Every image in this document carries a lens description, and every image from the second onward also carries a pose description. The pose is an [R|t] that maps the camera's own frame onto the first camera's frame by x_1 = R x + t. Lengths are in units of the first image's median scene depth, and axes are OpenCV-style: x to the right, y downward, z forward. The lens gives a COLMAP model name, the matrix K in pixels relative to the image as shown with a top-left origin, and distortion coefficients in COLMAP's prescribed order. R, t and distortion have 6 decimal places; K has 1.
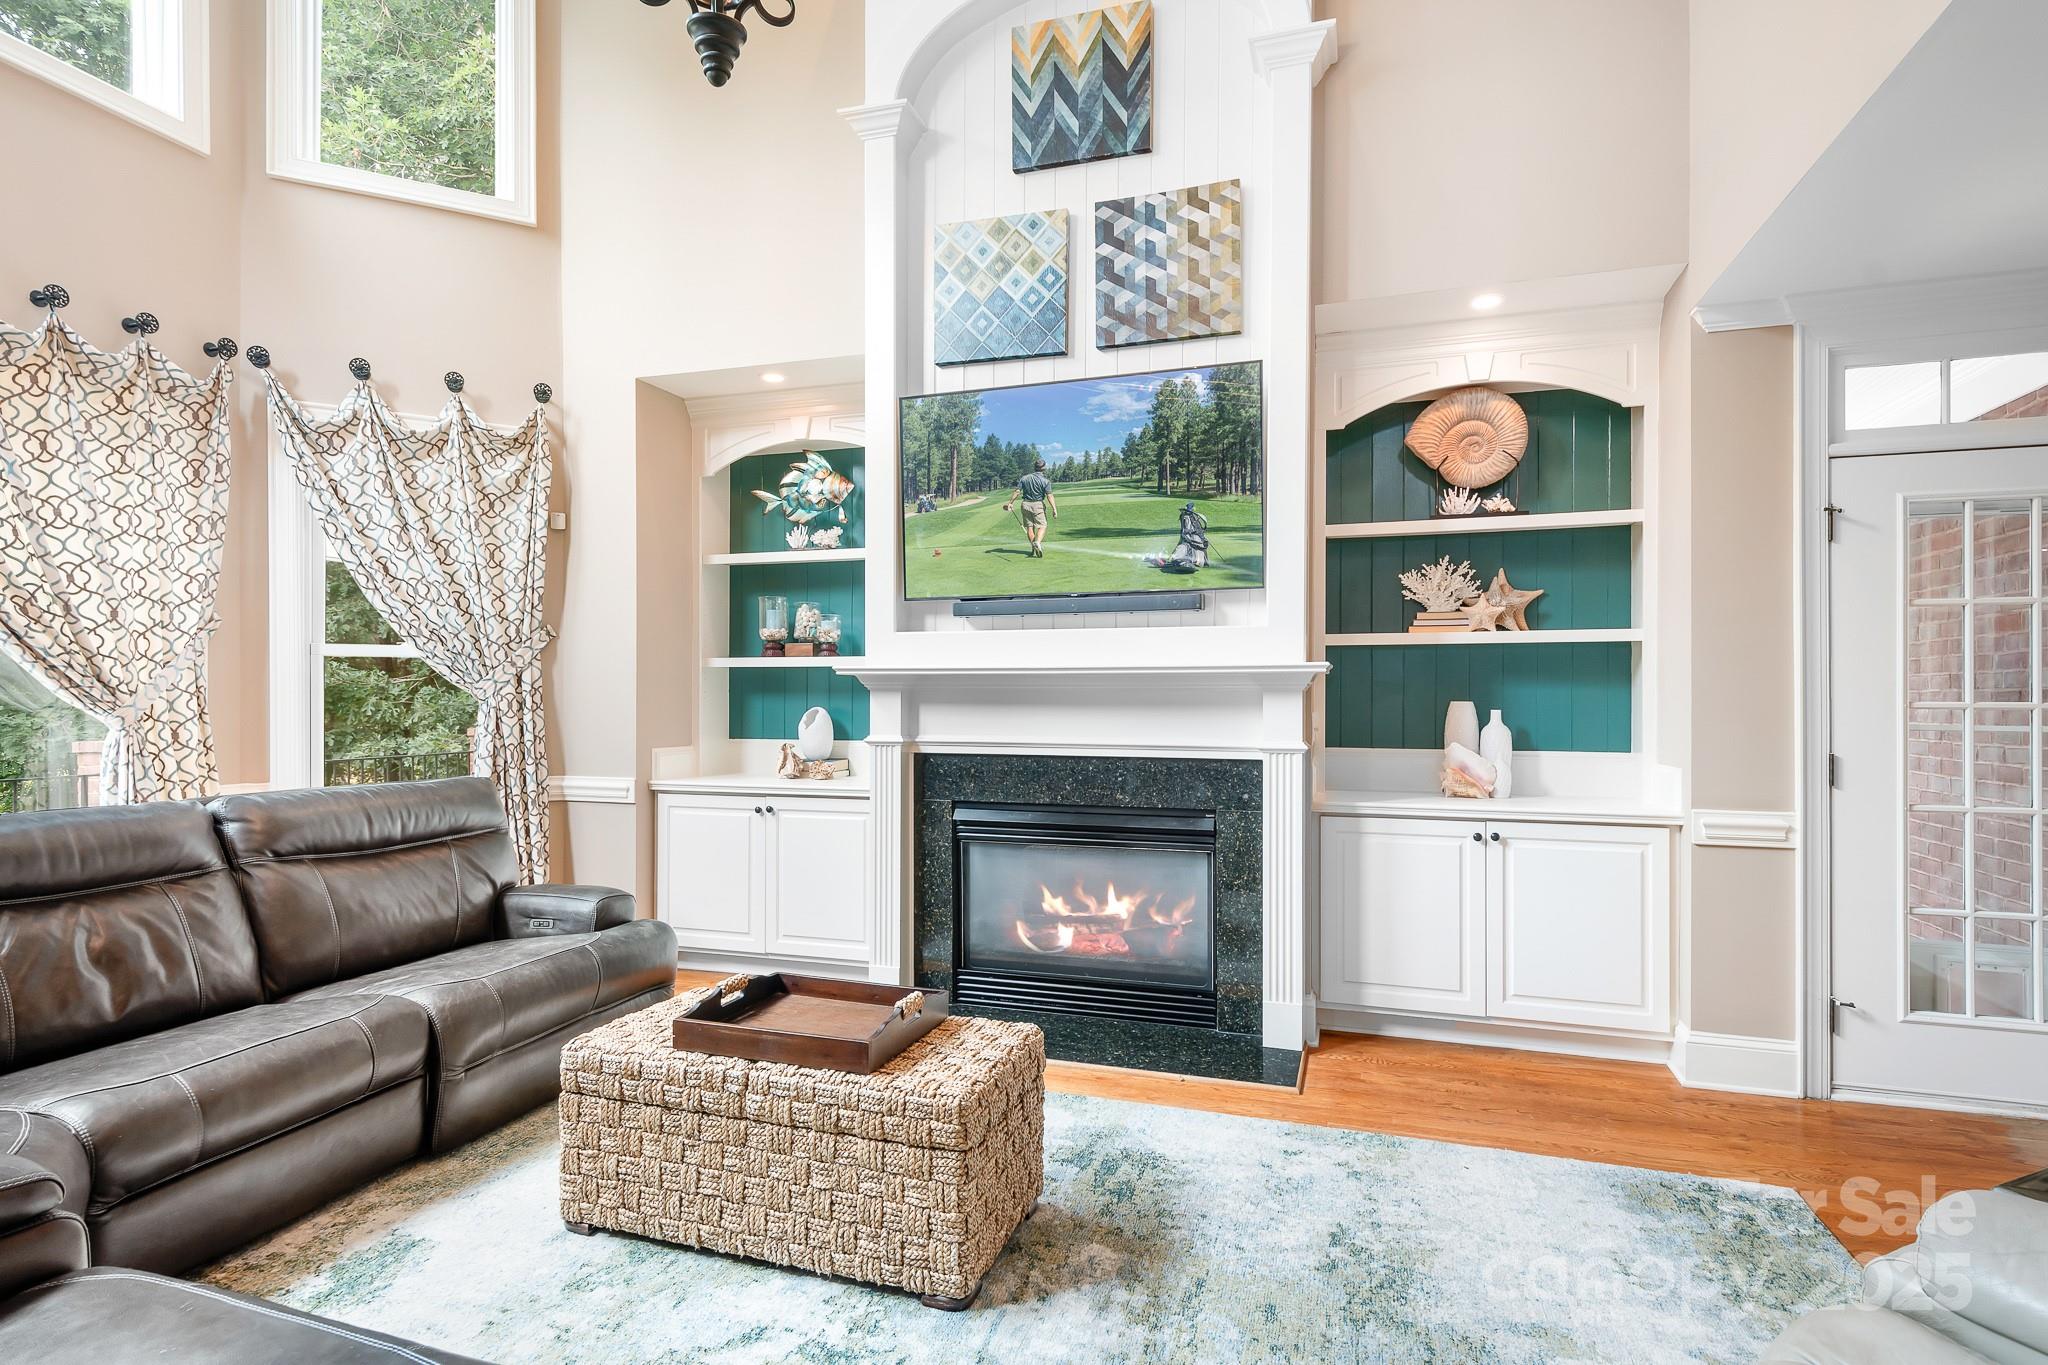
lens RADIAL K [[1055.4, 0, 1028.8], [0, 1055.4, 688.5], [0, 0, 1]] dist [0.030924, -0.000597]
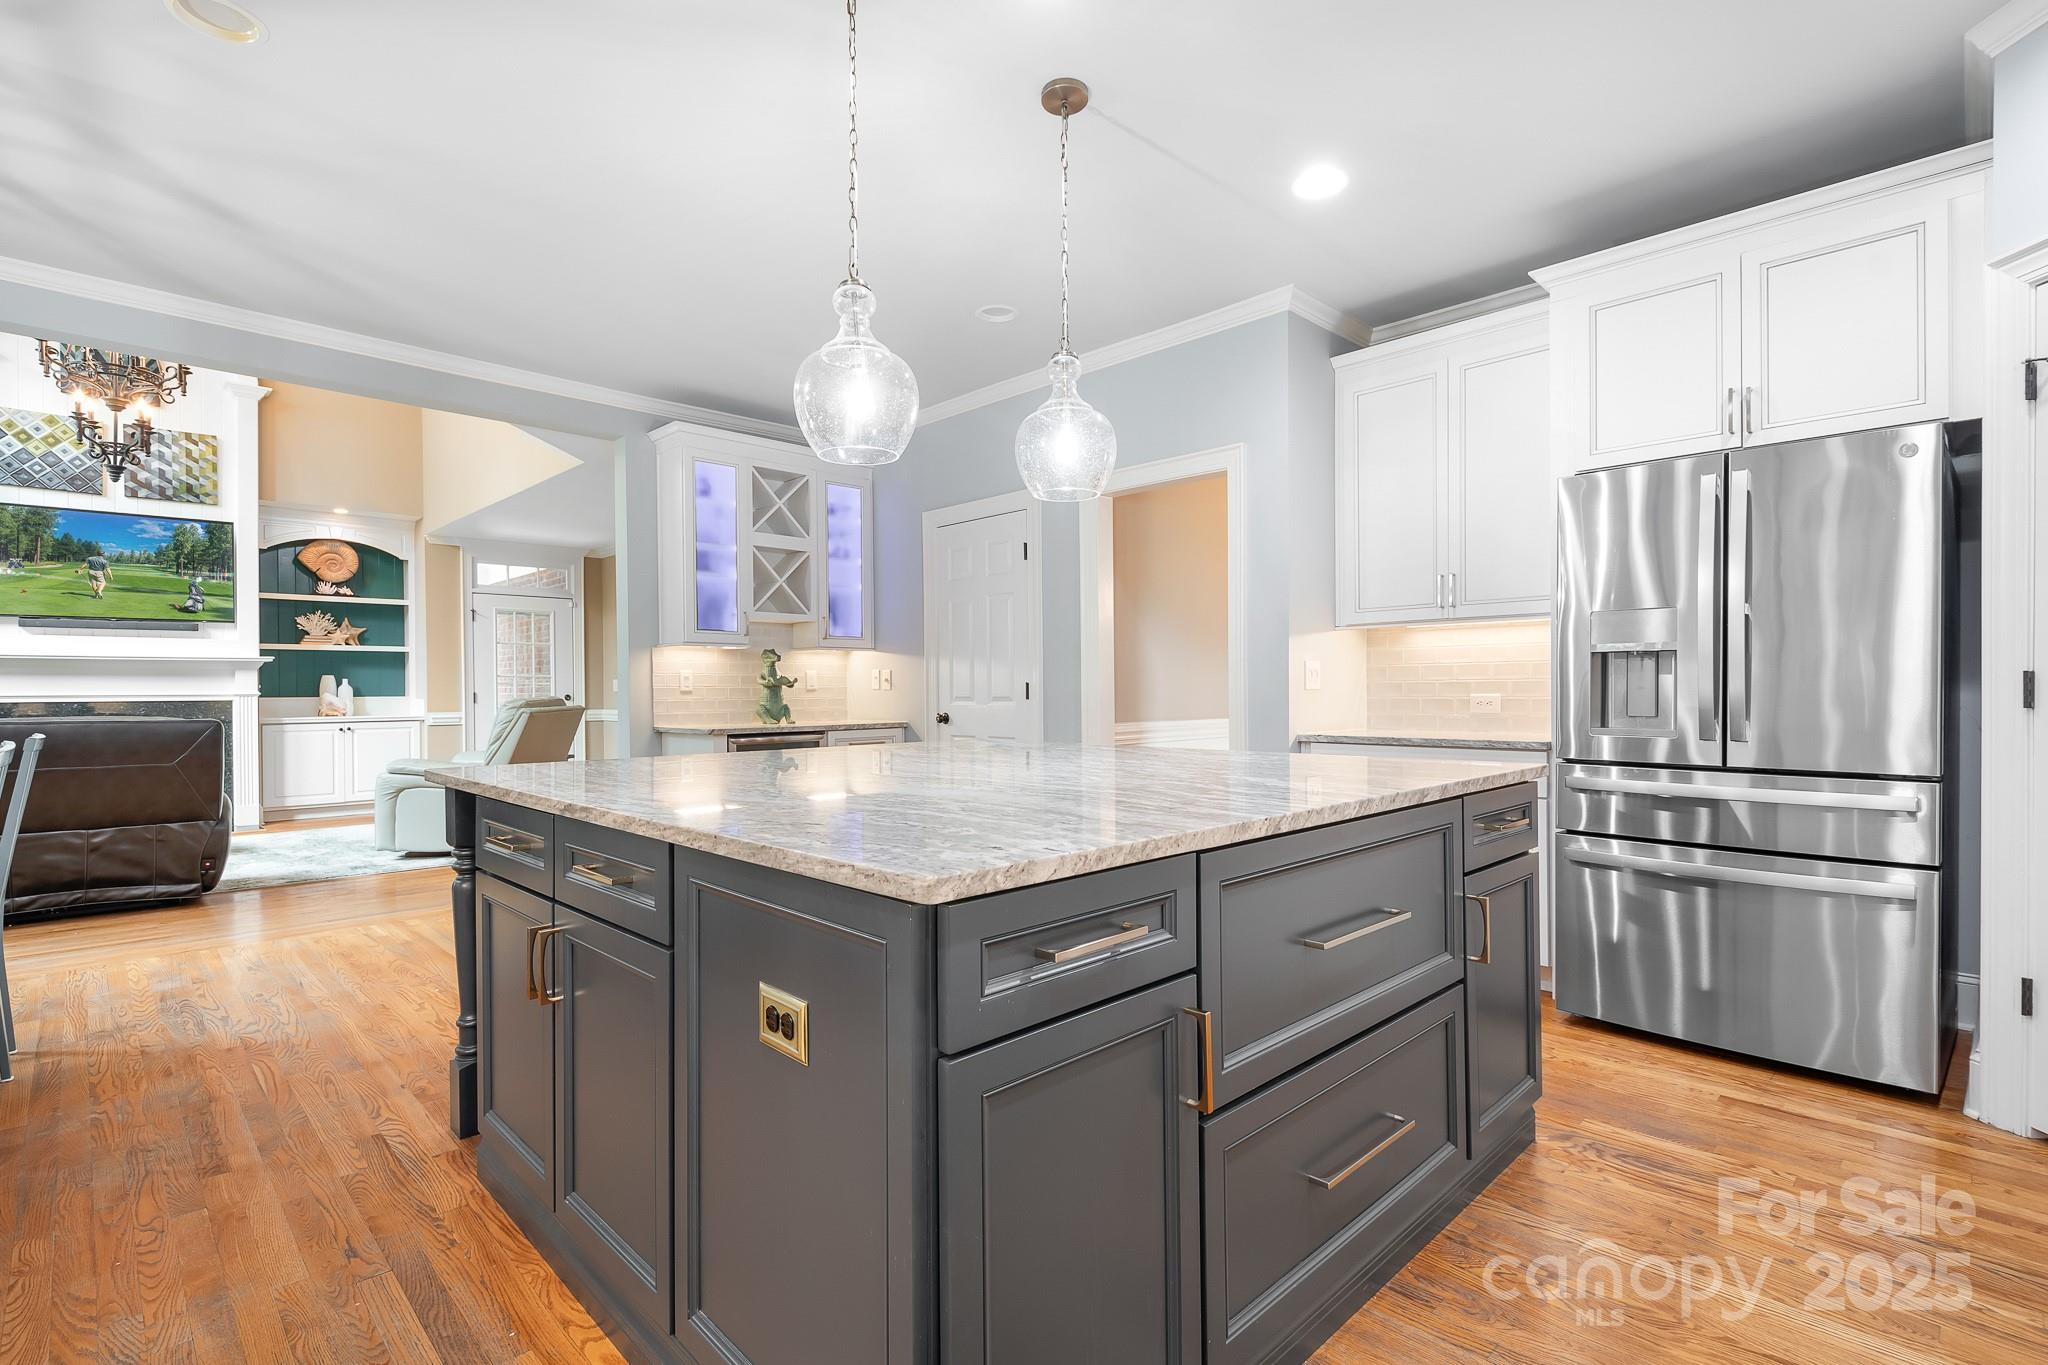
lens RADIAL K [[950.4, 0, 1042.3], [0, 950.4, 710.0], [0, 0, 1]] dist [0.000998, 0.000616]
pose [[0.452036, -0.016957, 0.891839, -0.757849], [0.000420, 0.999823, 0.018798, 0.050999], [-0.892000, -0.008122, 0.451963, -1.356021]]
